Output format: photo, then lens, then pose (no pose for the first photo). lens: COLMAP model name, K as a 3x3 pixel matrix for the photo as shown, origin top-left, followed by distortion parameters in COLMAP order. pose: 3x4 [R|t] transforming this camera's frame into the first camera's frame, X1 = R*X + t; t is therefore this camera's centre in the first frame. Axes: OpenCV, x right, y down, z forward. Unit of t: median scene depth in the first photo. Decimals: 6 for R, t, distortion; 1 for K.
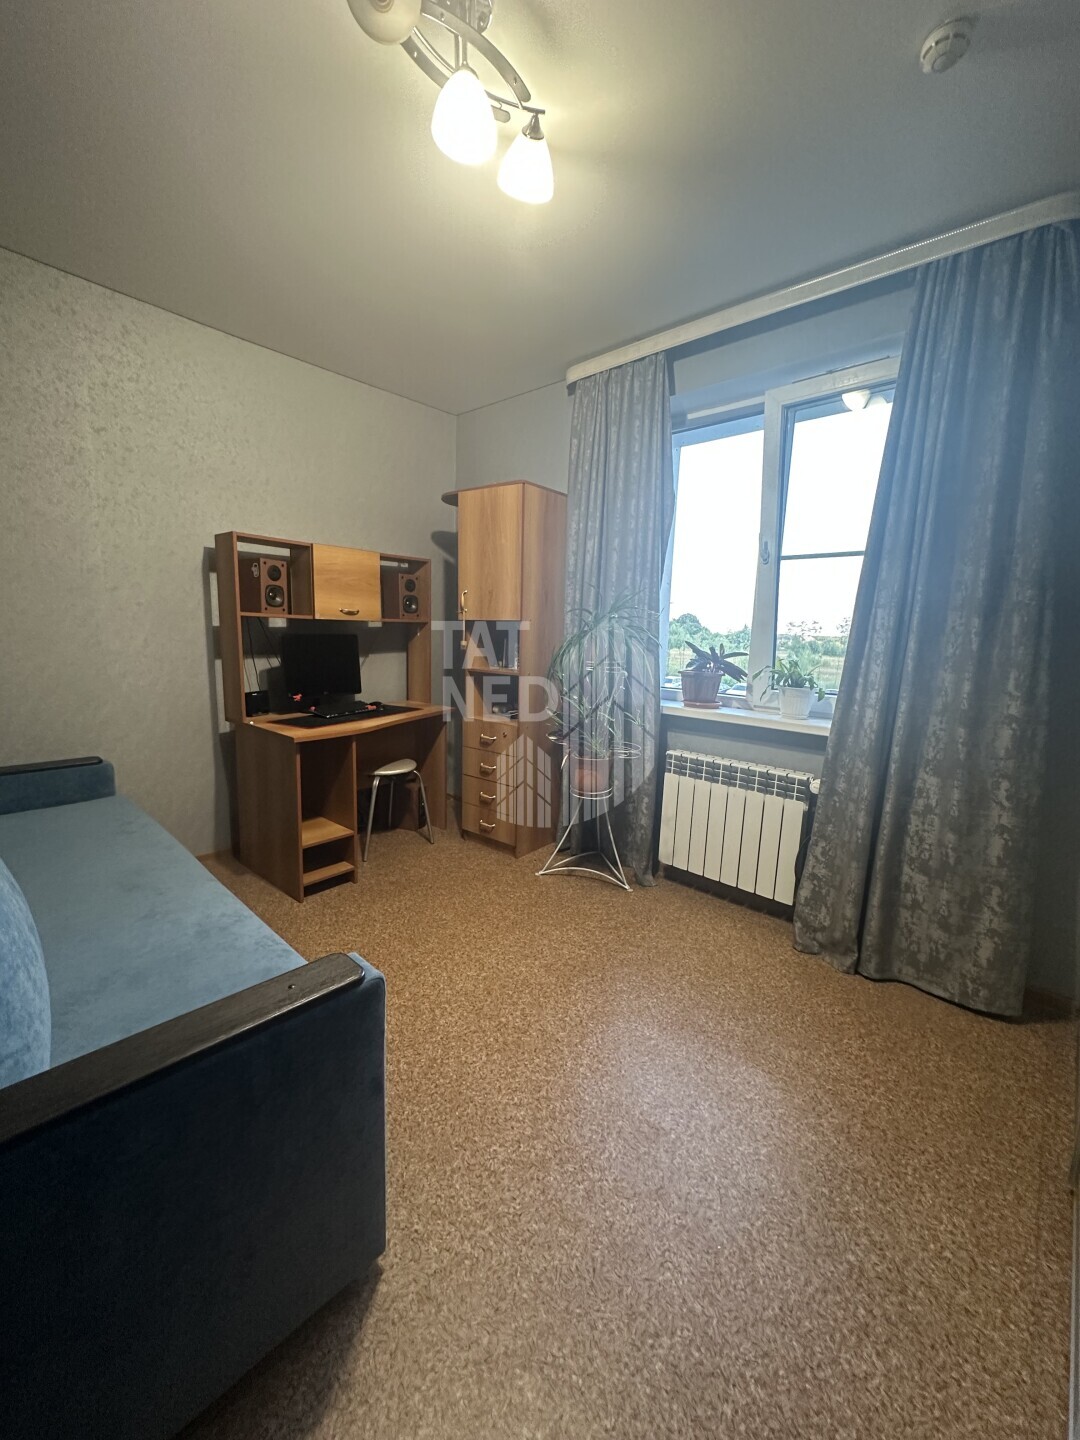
lens RADIAL K [[574.9, 0, 540.8], [0, 574.9, 720.1], [0, 0, 1]] dist [-0.003154, 0.001272]
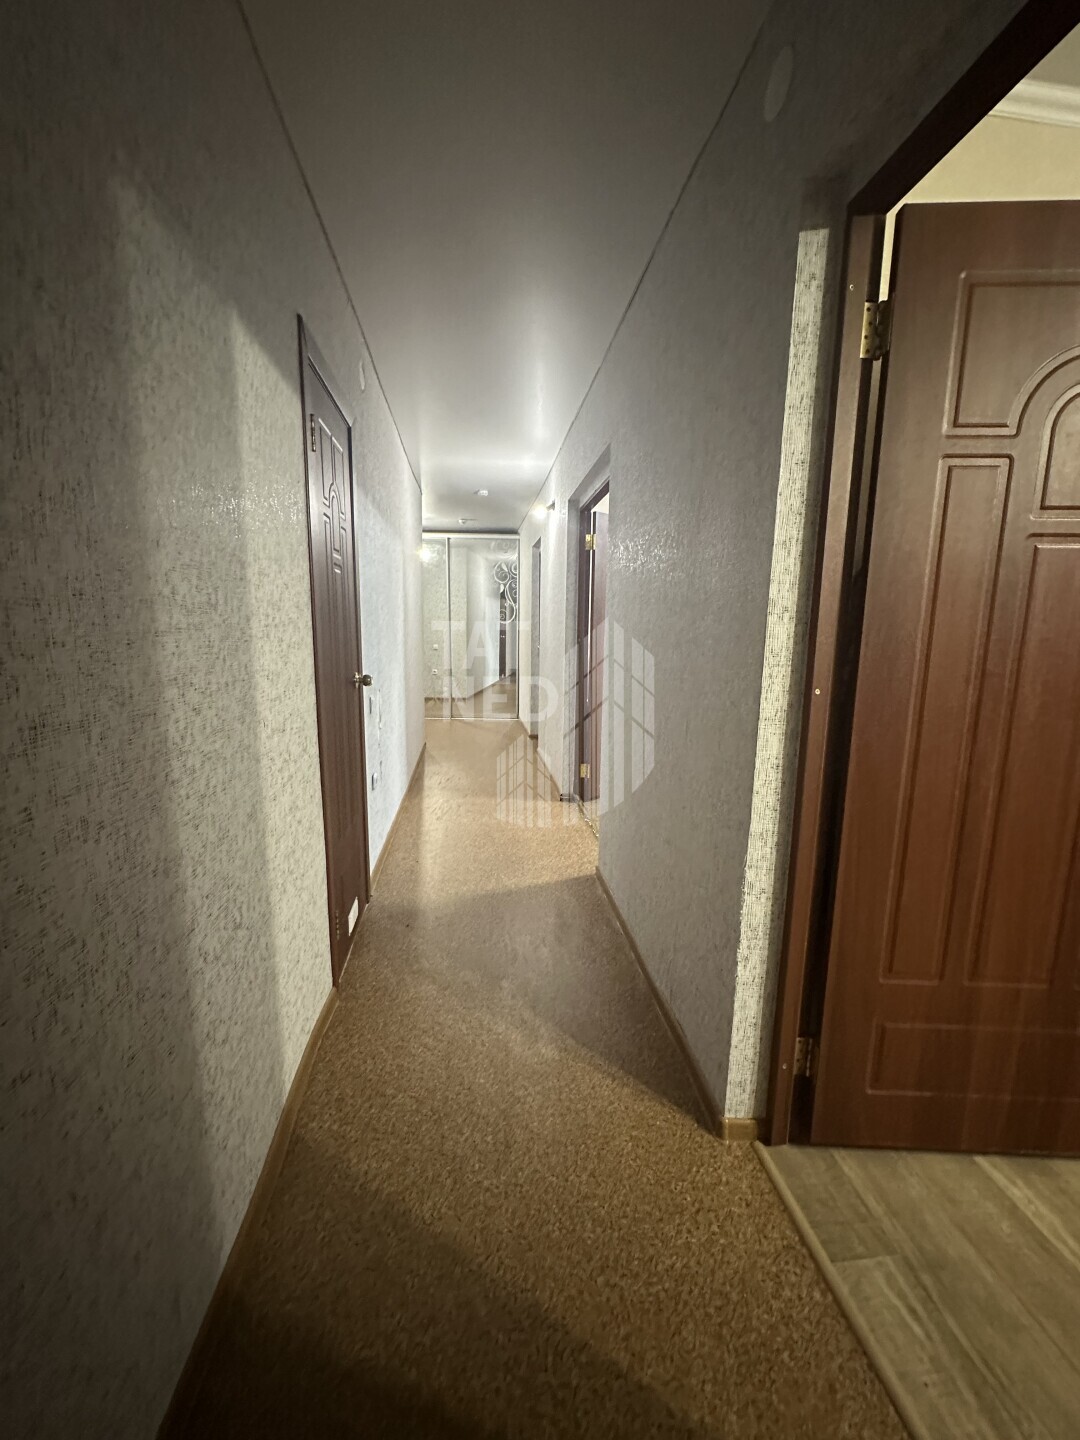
lens RADIAL K [[574.9, 0, 548.1], [0, 574.9, 721.5], [0, 0, 1]] dist [-0.003154, 0.001272]
pose [[-0.767381, -0.138864, 0.625974, -0.243539], [0.071115, 0.951811, 0.298327, -0.131688], [-0.637235, 0.273447, -0.720526, 0.673581]]
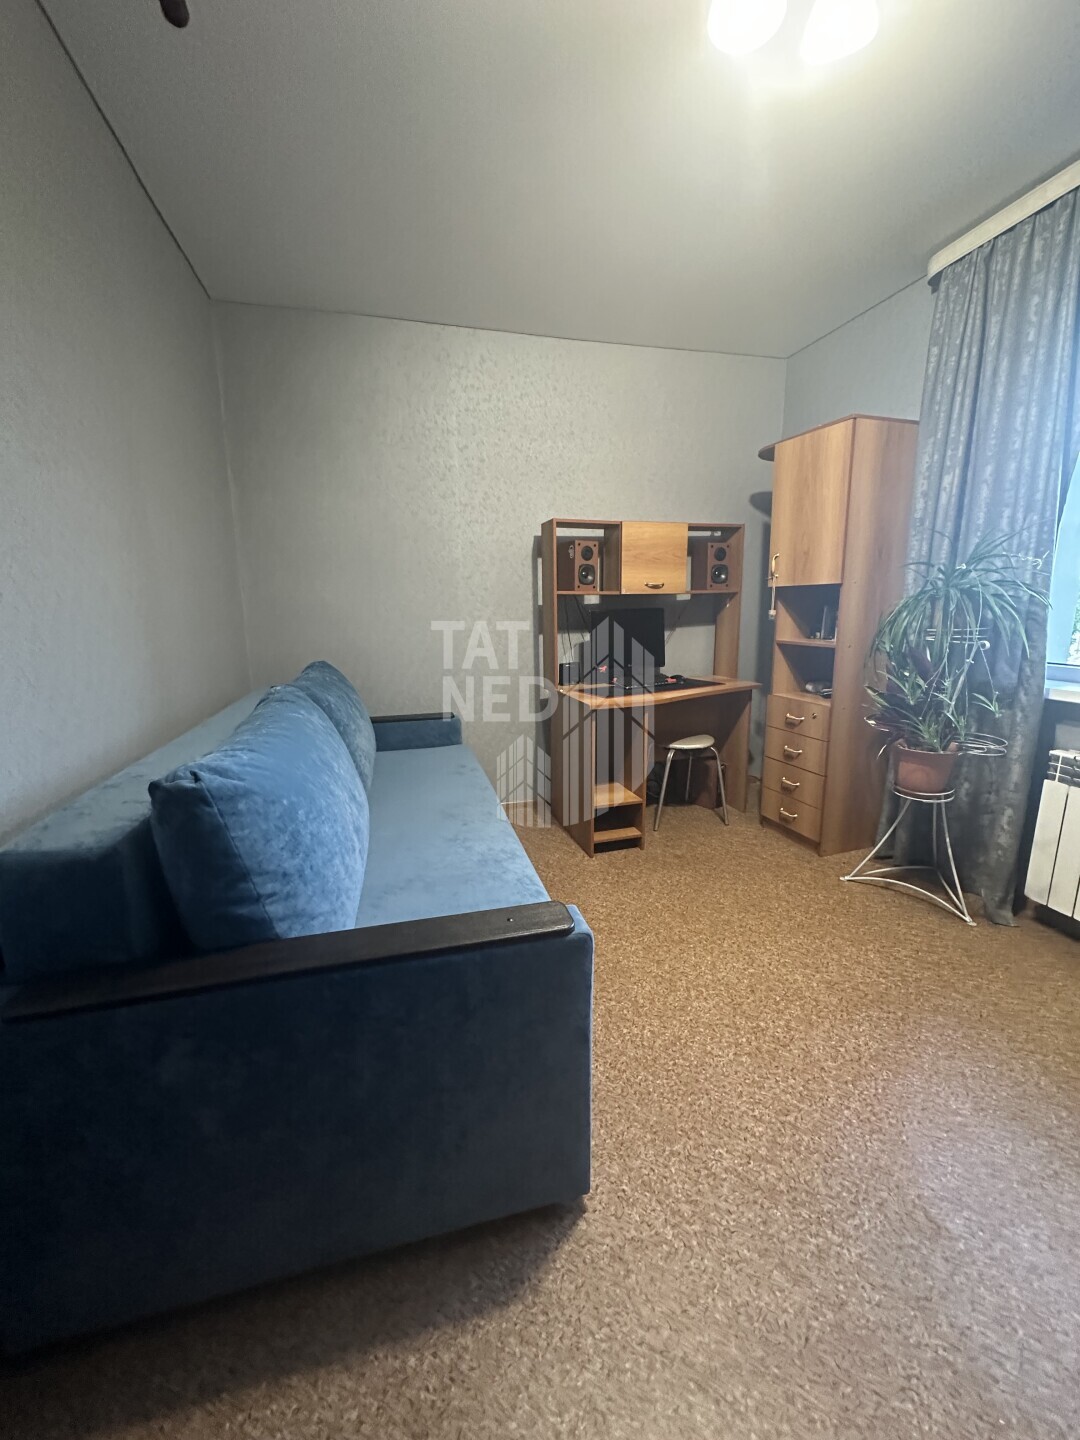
lens RADIAL K [[574.9, 0, 541.2], [0, 574.9, 719.2], [0, 0, 1]] dist [-0.003154, 0.001272]
pose [[0.840373, 0.063641, -0.538258, 0.076658], [-0.044059, 0.997817, 0.049190, 0.008088], [0.540214, -0.017623, 0.841343, 0.041972]]
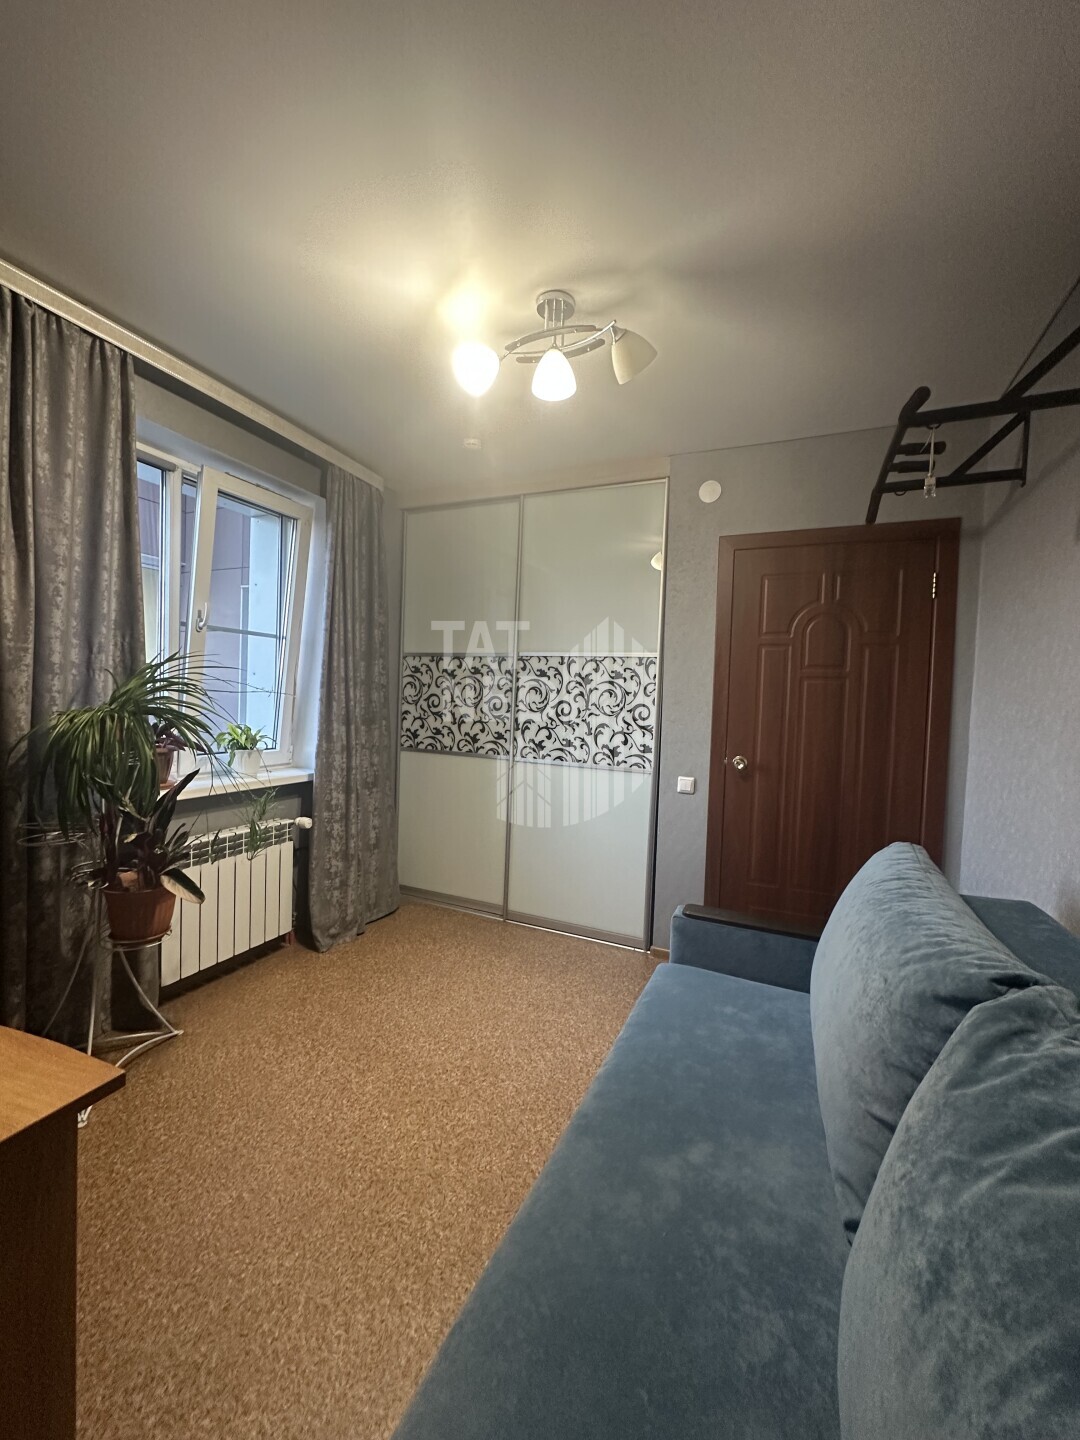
lens RADIAL K [[574.9, 0, 544.3], [0, 574.9, 722.7], [0, 0, 1]] dist [-0.003154, 0.001272]
pose [[-0.326915, -0.080649, 0.941606, -0.512002], [0.101774, 0.987553, 0.119919, -0.138269], [-0.939558, 0.135034, -0.314638, 0.561105]]
